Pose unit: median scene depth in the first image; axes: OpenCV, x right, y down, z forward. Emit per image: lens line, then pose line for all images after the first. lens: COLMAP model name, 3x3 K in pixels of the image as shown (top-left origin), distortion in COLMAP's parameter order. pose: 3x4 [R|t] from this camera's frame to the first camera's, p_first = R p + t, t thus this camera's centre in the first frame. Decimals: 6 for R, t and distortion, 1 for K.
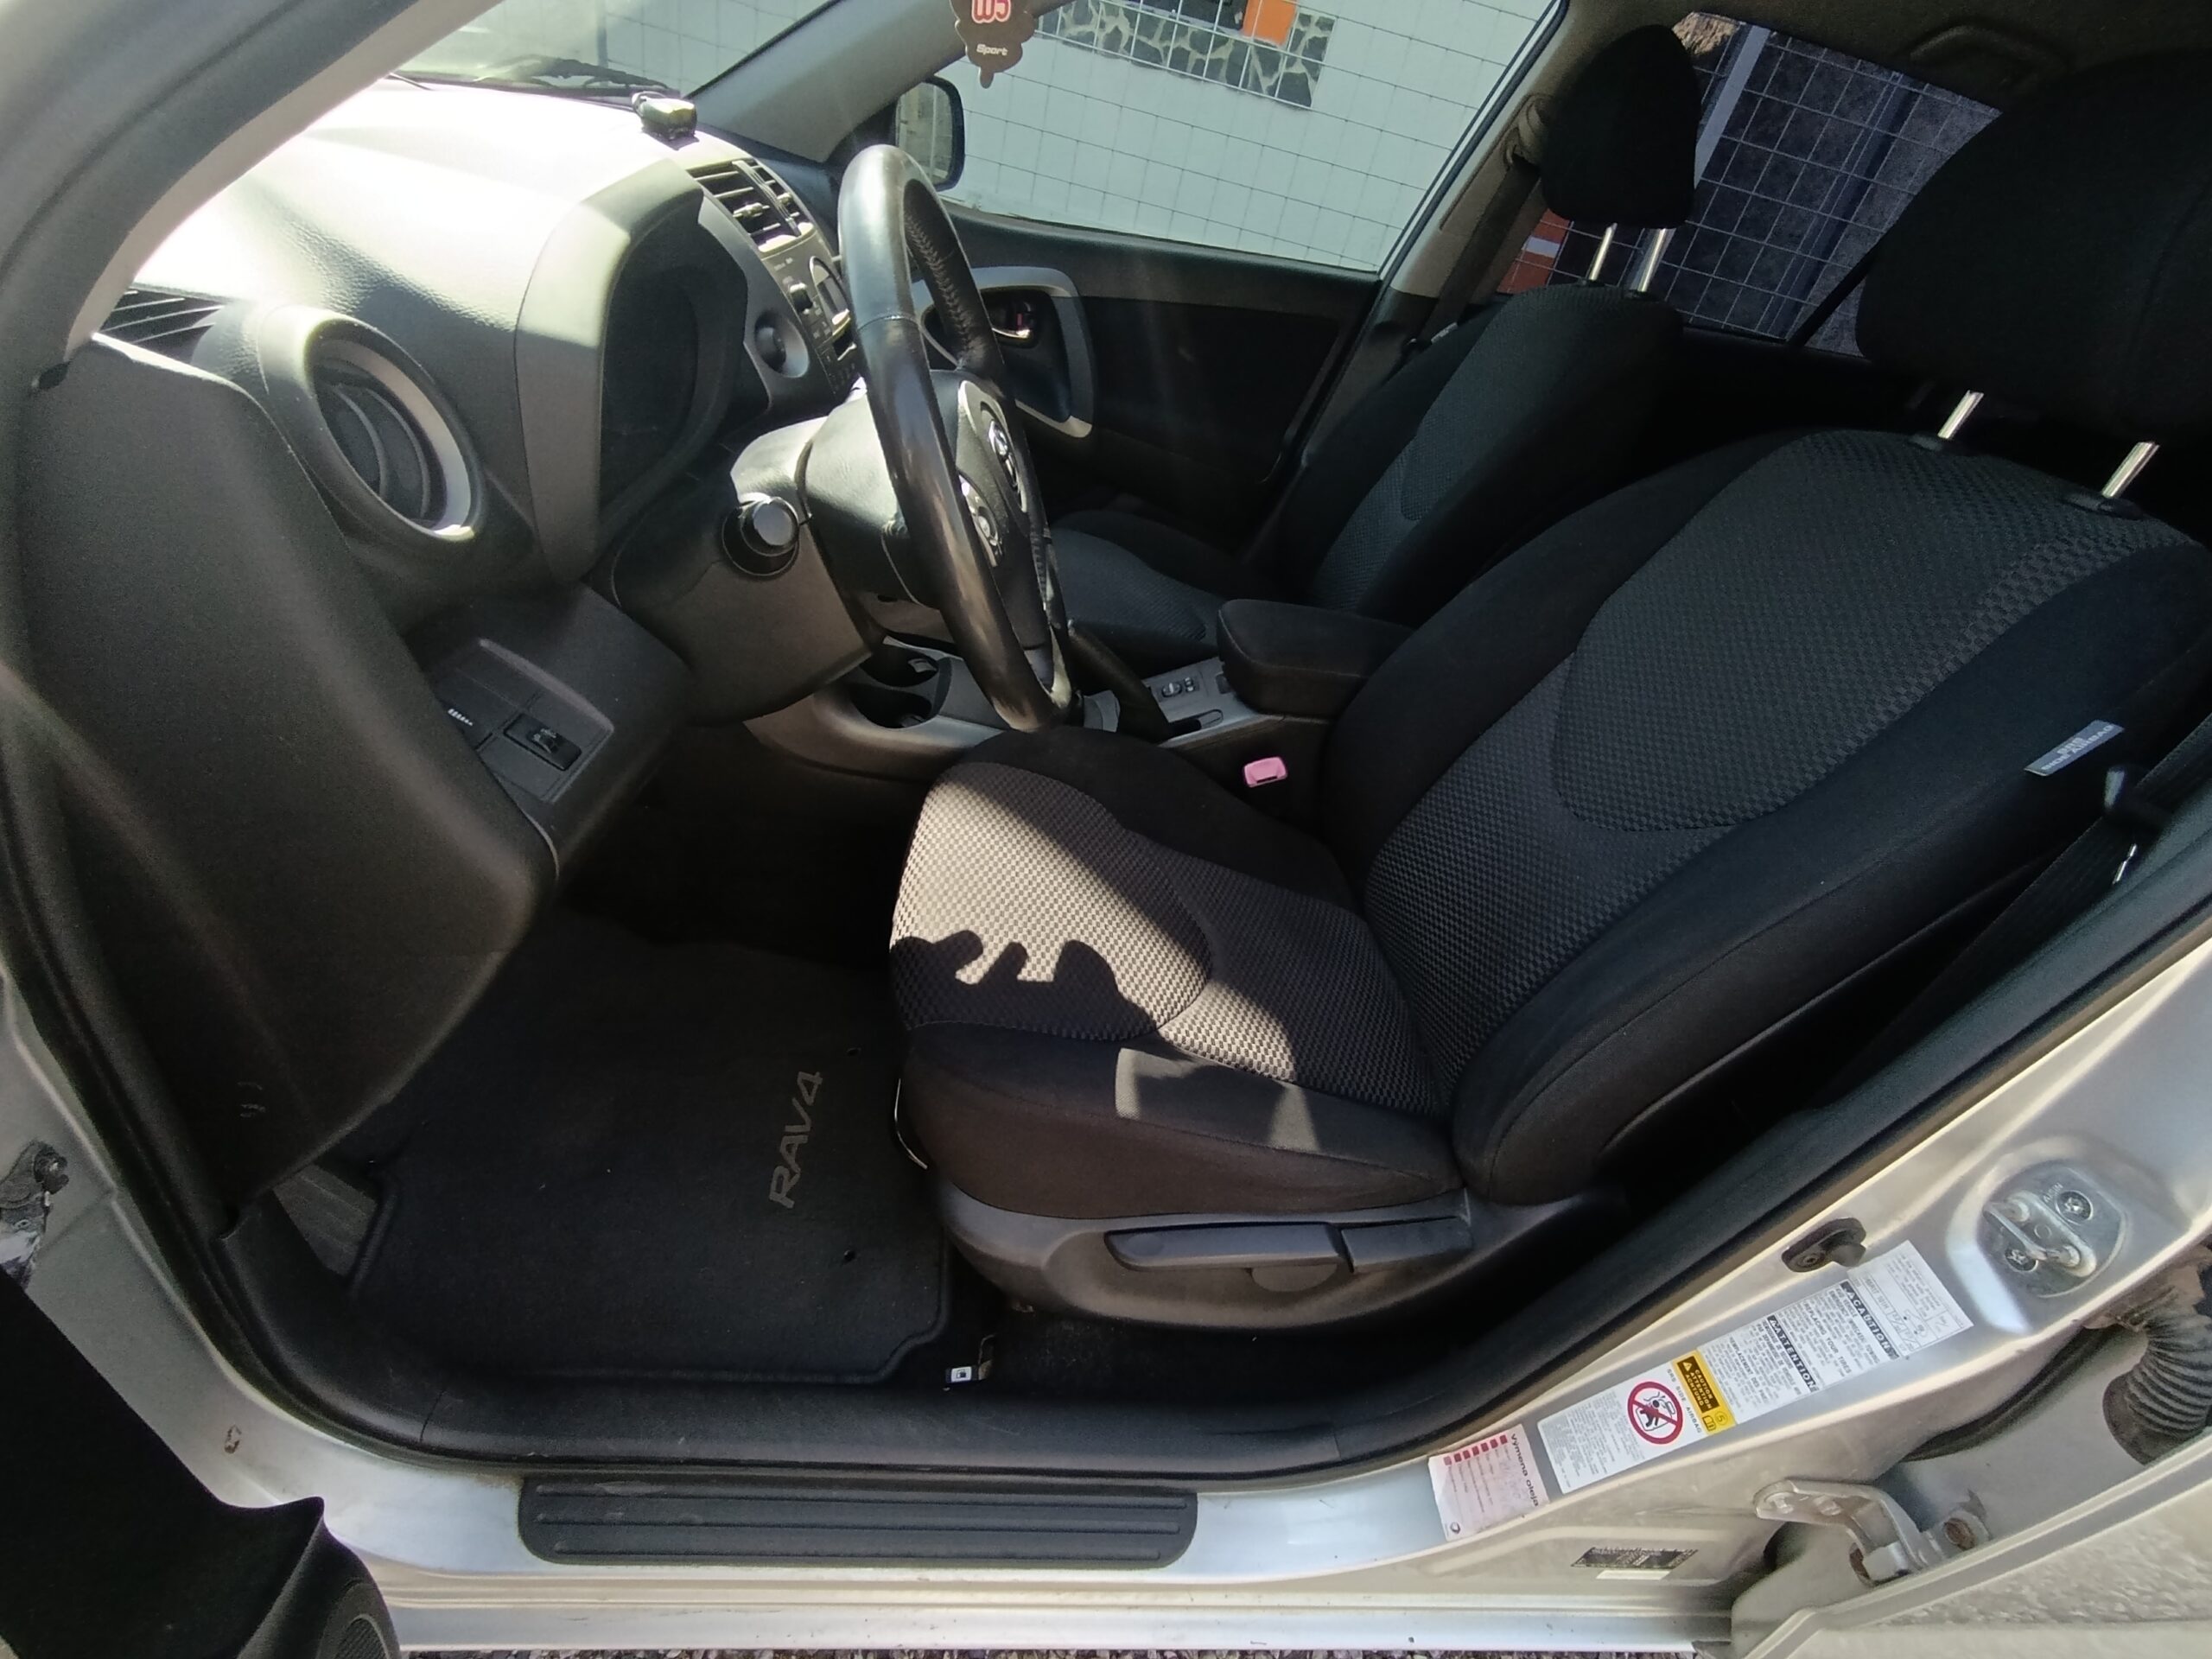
lens RADIAL K [[1057.5, 0, 1106.0], [0, 1057.5, 829.5], [0, 0, 1]] dist [-0.002304, -0.000155]
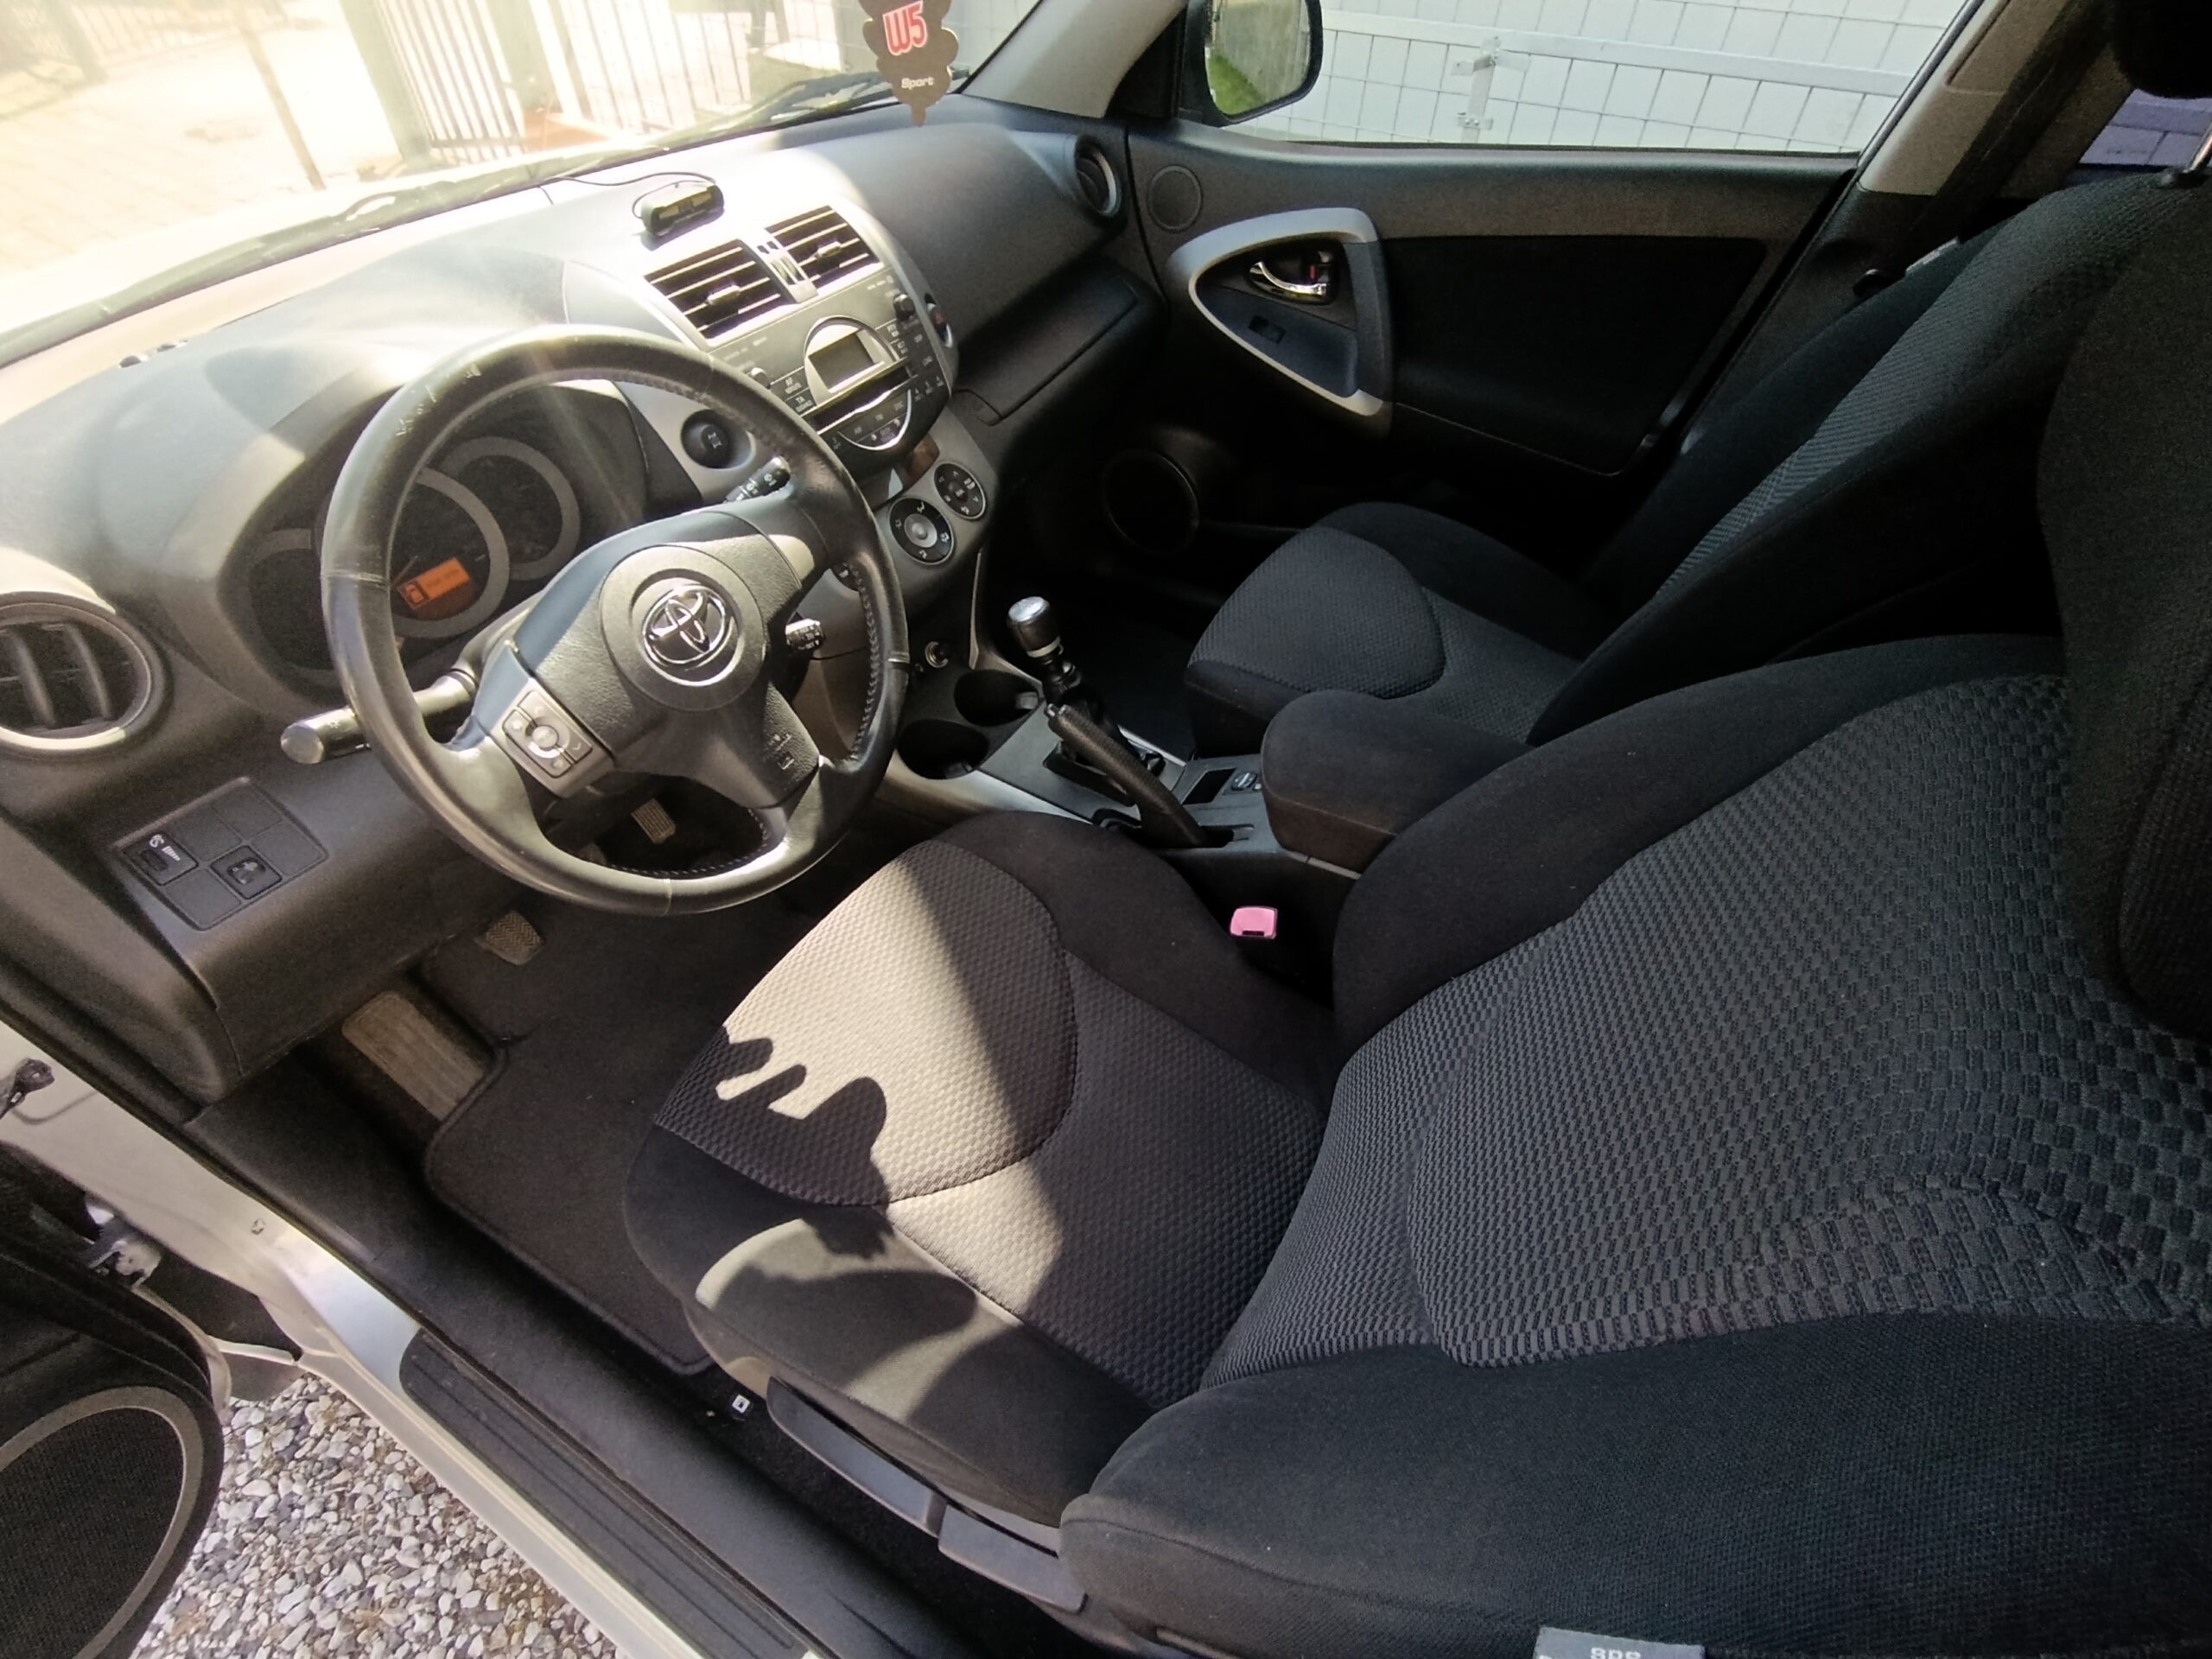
lens RADIAL K [[1035.1, 0, 1106.0], [0, 1035.1, 829.5], [0, 0, 1]] dist [-0.000563, 0.000519]
pose [[0.805484, 0.240124, -0.541790, 0.397146], [-0.154087, 0.967648, 0.199784, -0.223330], [0.572235, -0.077440, 0.816425, 0.231848]]
